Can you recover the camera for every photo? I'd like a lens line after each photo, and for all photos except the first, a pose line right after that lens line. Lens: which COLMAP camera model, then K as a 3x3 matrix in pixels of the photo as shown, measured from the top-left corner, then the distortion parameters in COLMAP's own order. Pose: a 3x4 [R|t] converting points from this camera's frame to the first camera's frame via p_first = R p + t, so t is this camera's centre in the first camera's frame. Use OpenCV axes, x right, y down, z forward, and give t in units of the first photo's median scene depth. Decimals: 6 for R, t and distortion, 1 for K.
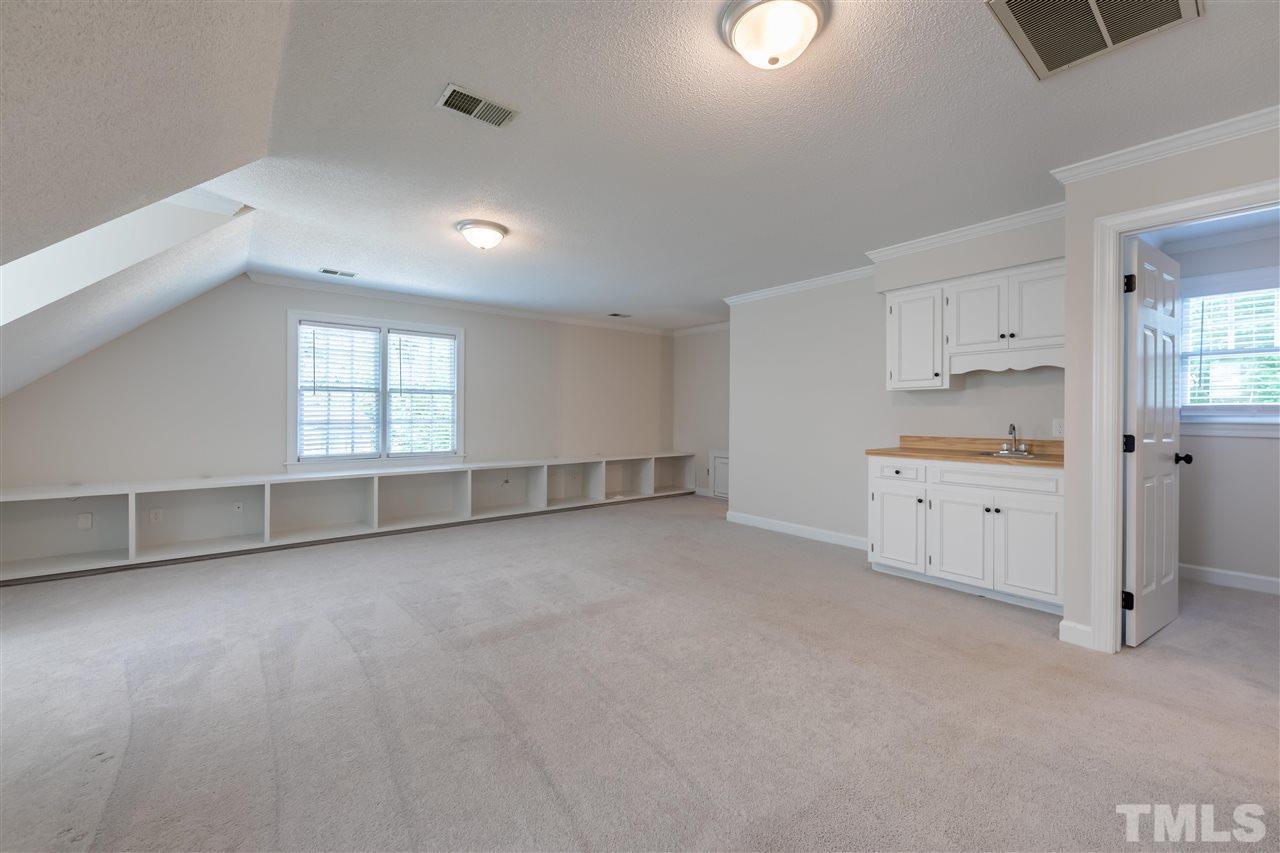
lens RADIAL K [[525.8, 0, 640.0], [0, 525.8, 426.5], [0, 0, 1]] dist [0.000706, 0.000091]
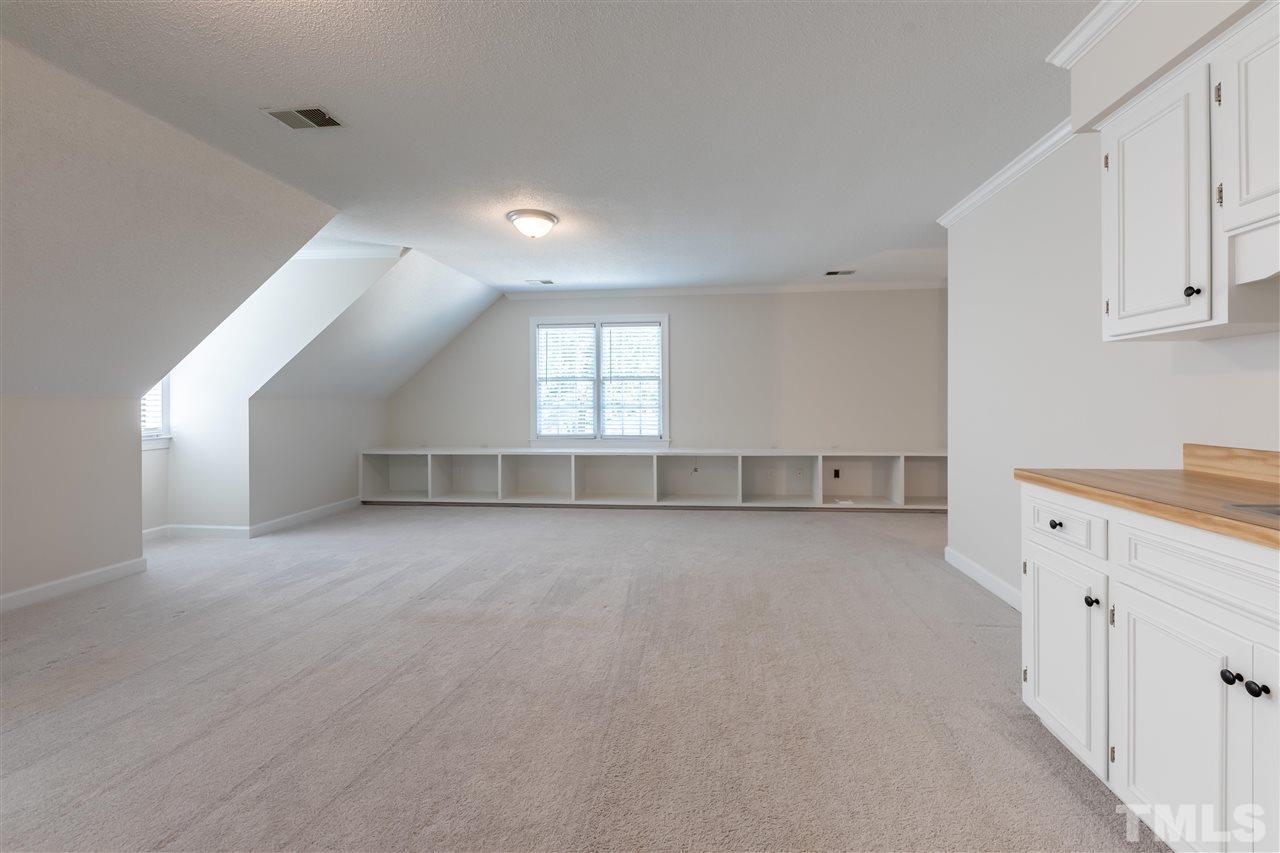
lens RADIAL K [[519.0, 0, 643.2], [0, 519.0, 406.9], [0, 0, 1]] dist [0.001740, -0.000032]
pose [[0.701210, 0.003371, -0.712947, 0.378467], [-0.008094, 0.999962, -0.003232, -0.005656], [0.712909, 0.008037, 0.701211, 0.299338]]
